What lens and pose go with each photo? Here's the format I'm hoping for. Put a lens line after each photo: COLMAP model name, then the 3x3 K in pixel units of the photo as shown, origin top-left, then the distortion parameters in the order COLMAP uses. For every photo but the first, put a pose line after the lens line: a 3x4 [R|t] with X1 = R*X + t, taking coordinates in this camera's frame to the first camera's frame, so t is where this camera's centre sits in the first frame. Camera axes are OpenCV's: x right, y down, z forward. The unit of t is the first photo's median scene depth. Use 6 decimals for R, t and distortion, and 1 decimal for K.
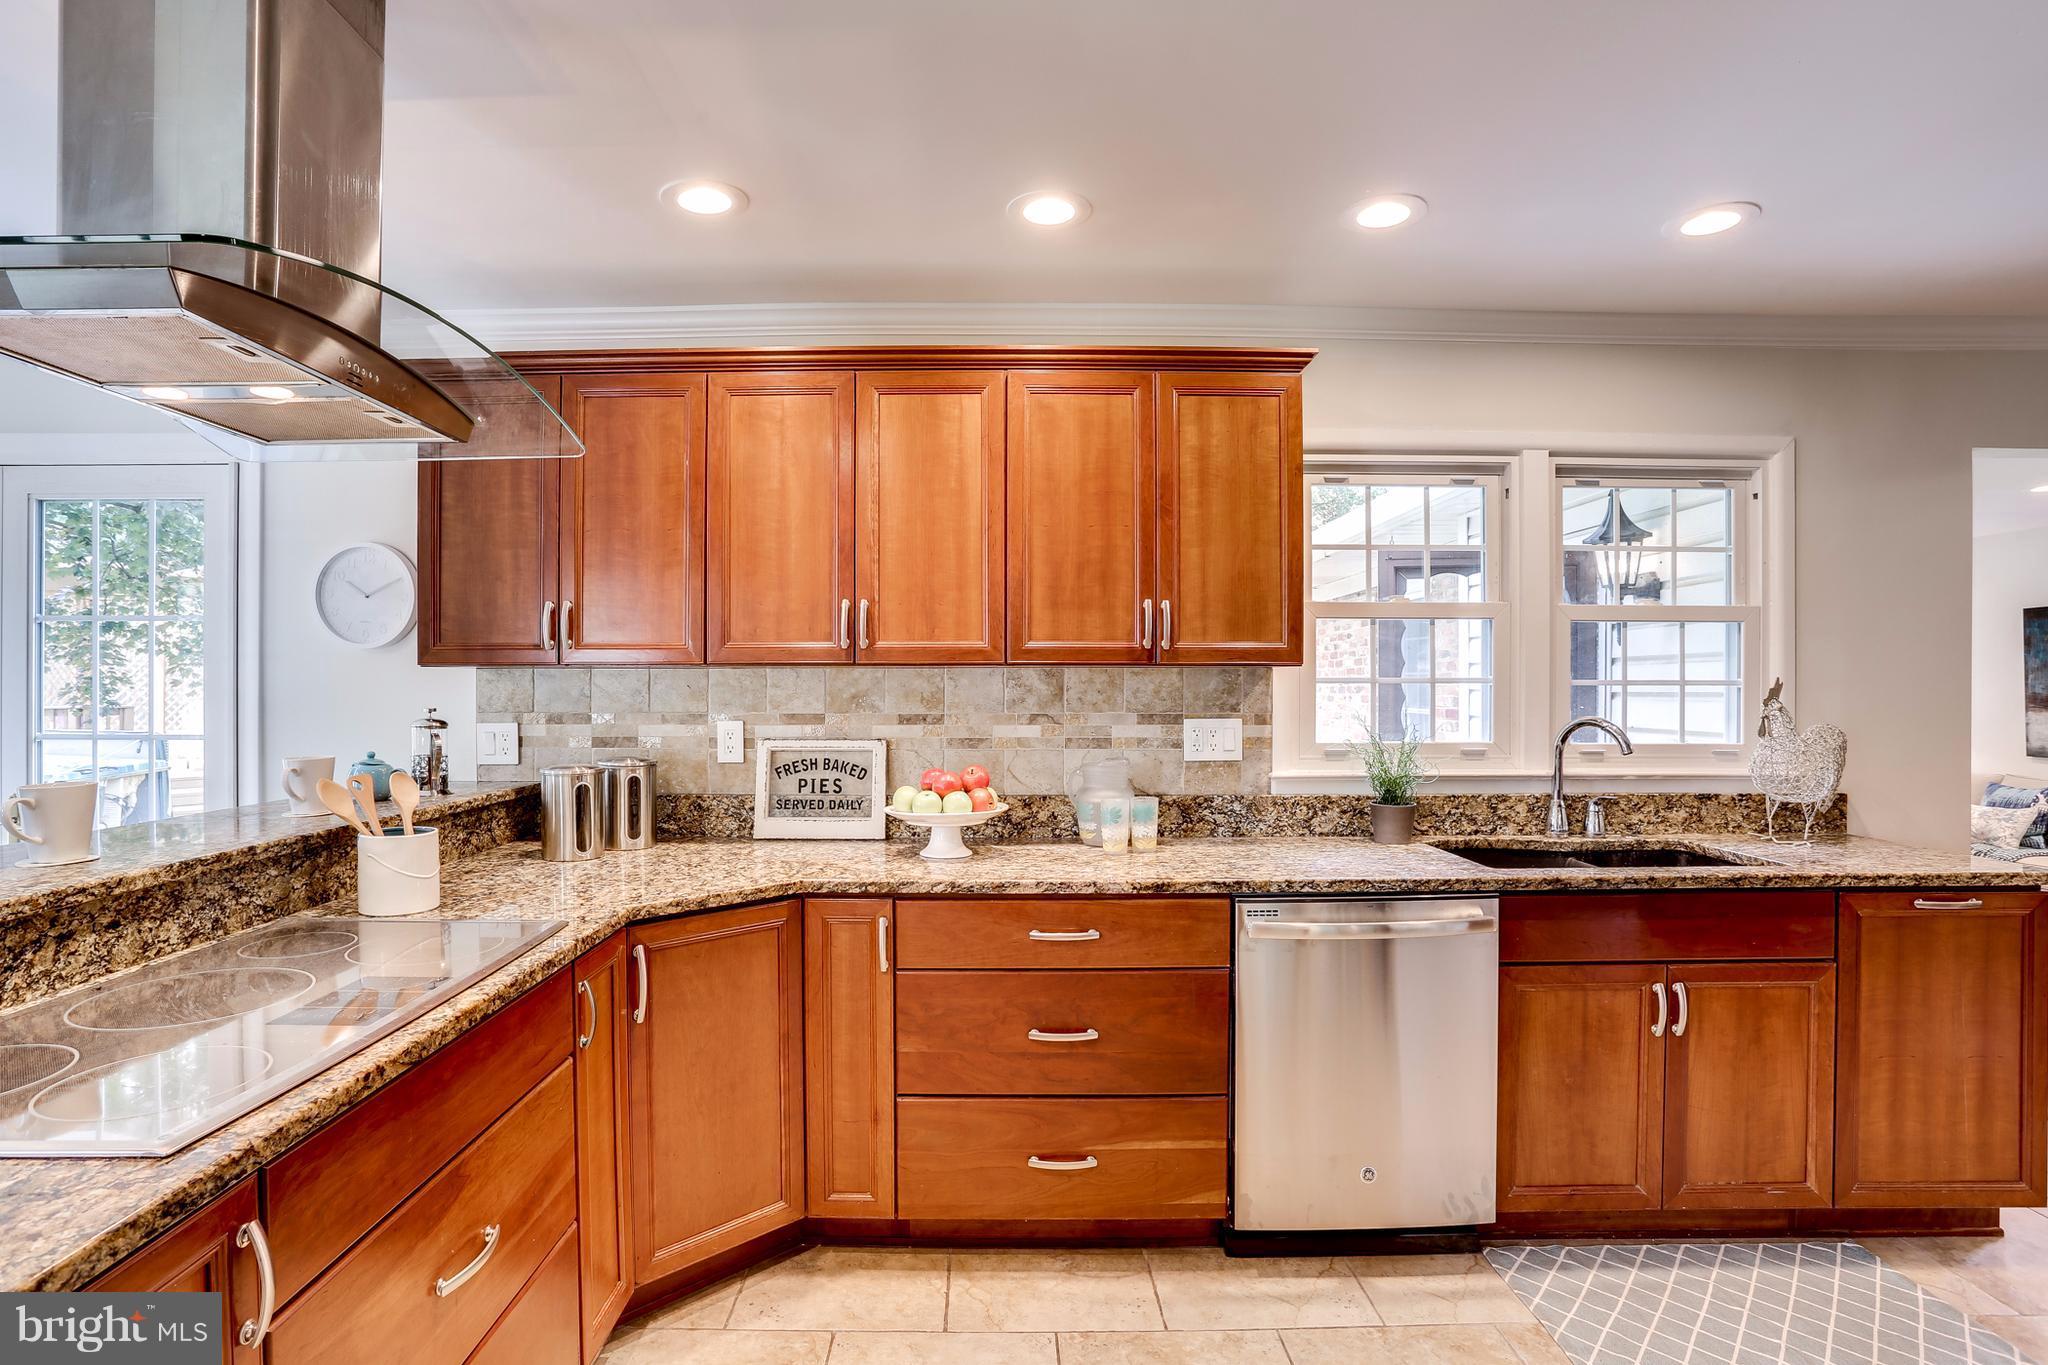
lens RADIAL K [[998.6, 0, 941.8], [0, 998.6, 697.9], [0, 0, 1]] dist [-0.048873, 0.013438]
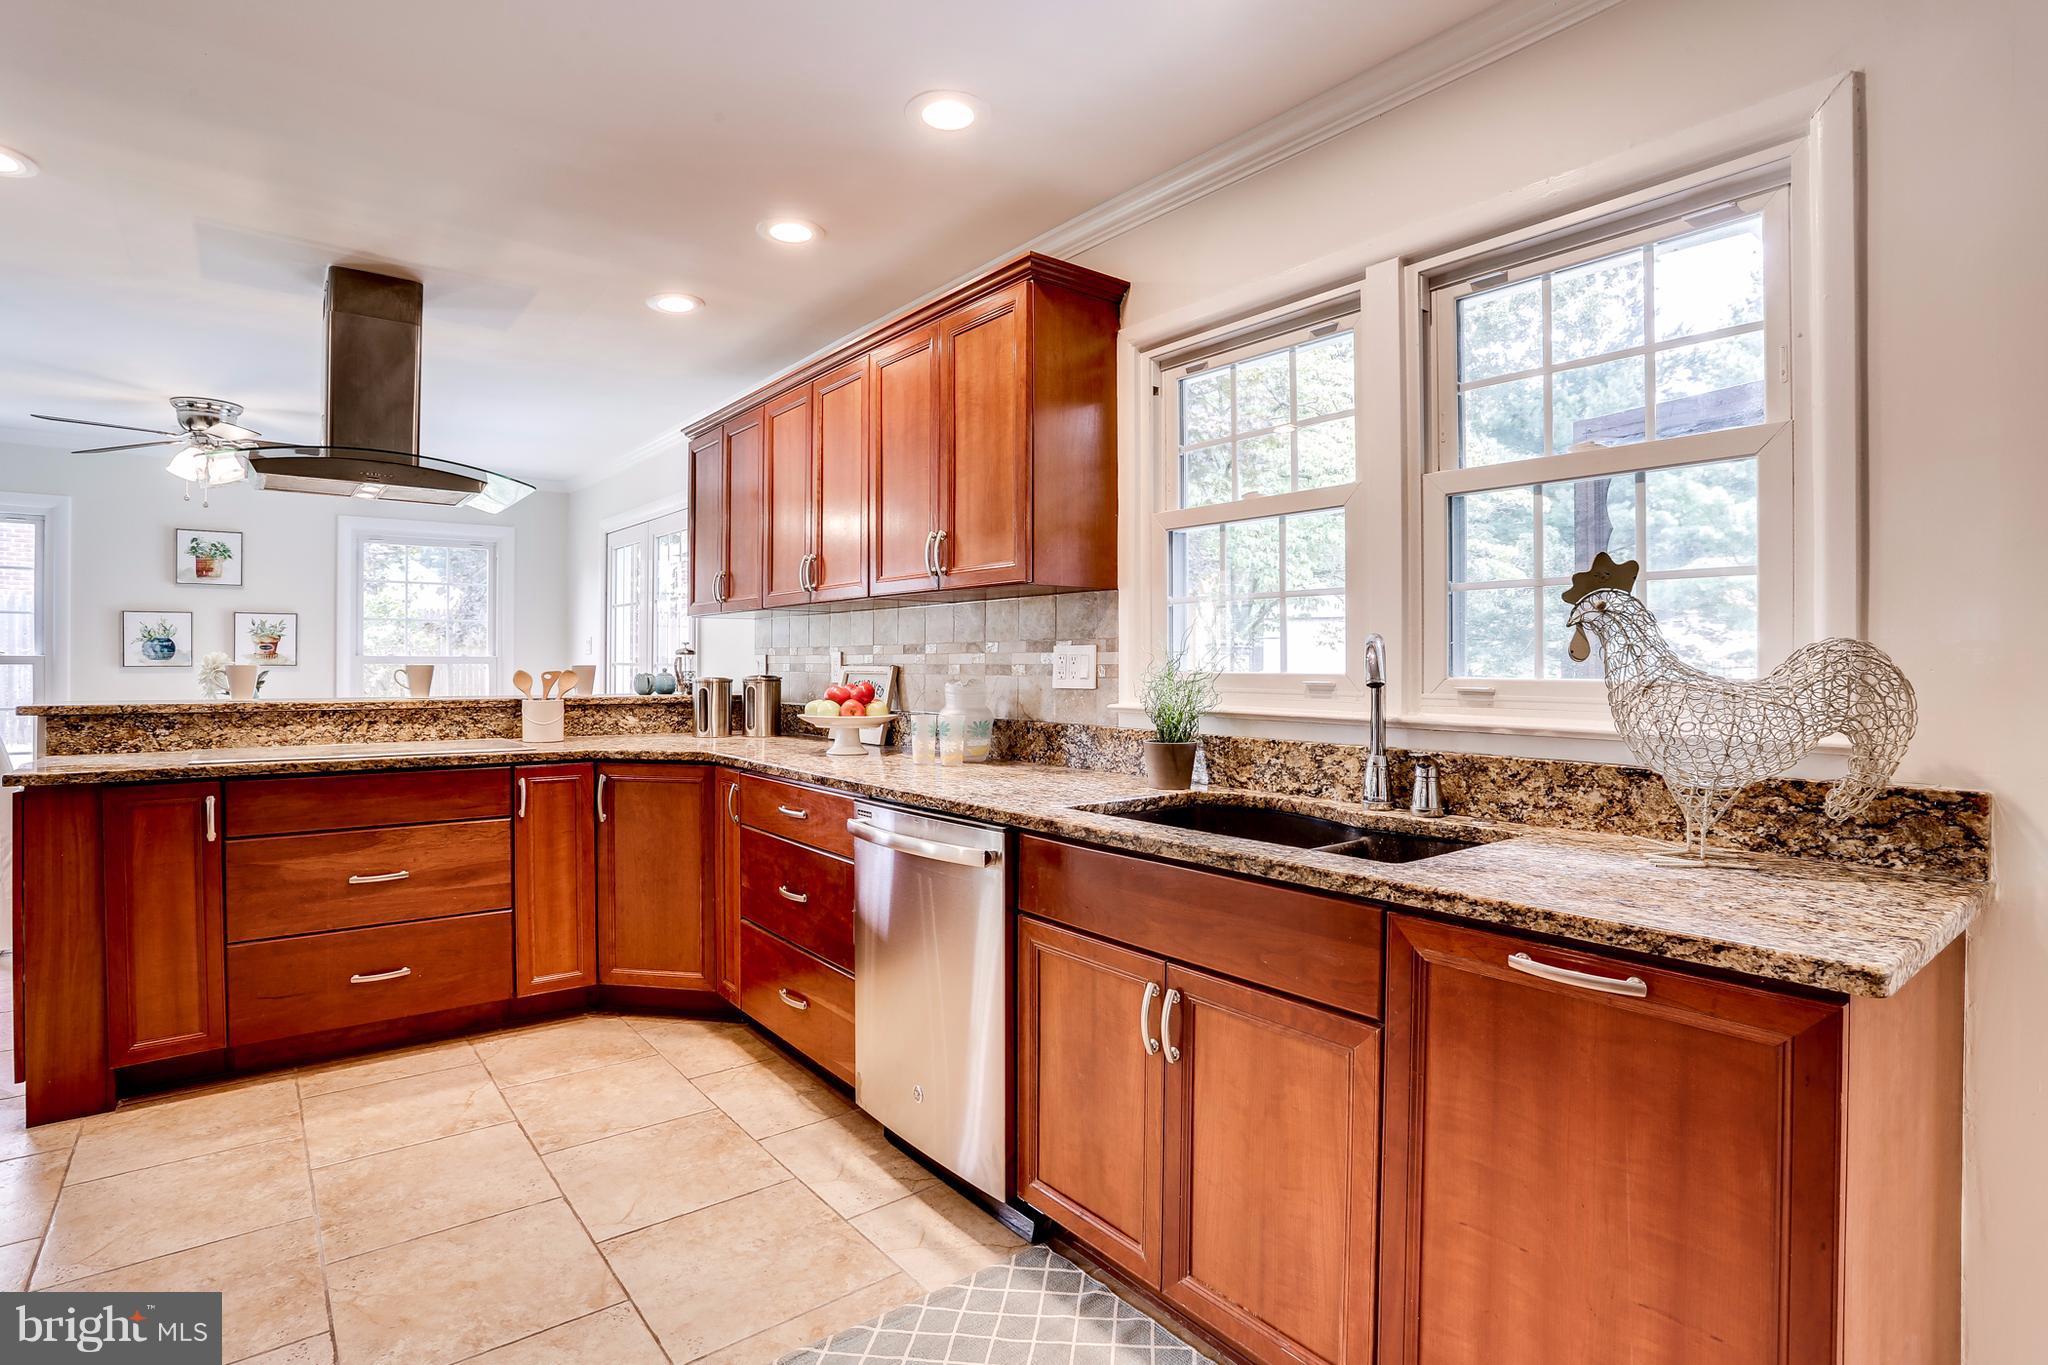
lens RADIAL K [[998.6, 0, 1034.8], [0, 998.6, 666.8], [0, 0, 1]] dist [-0.048873, 0.013438]
pose [[0.631025, 0.004842, -0.775747, 1.256741], [-0.012840, 0.999909, -0.004203, 0.057887], [0.775656, 0.012613, 0.631030, 0.448476]]
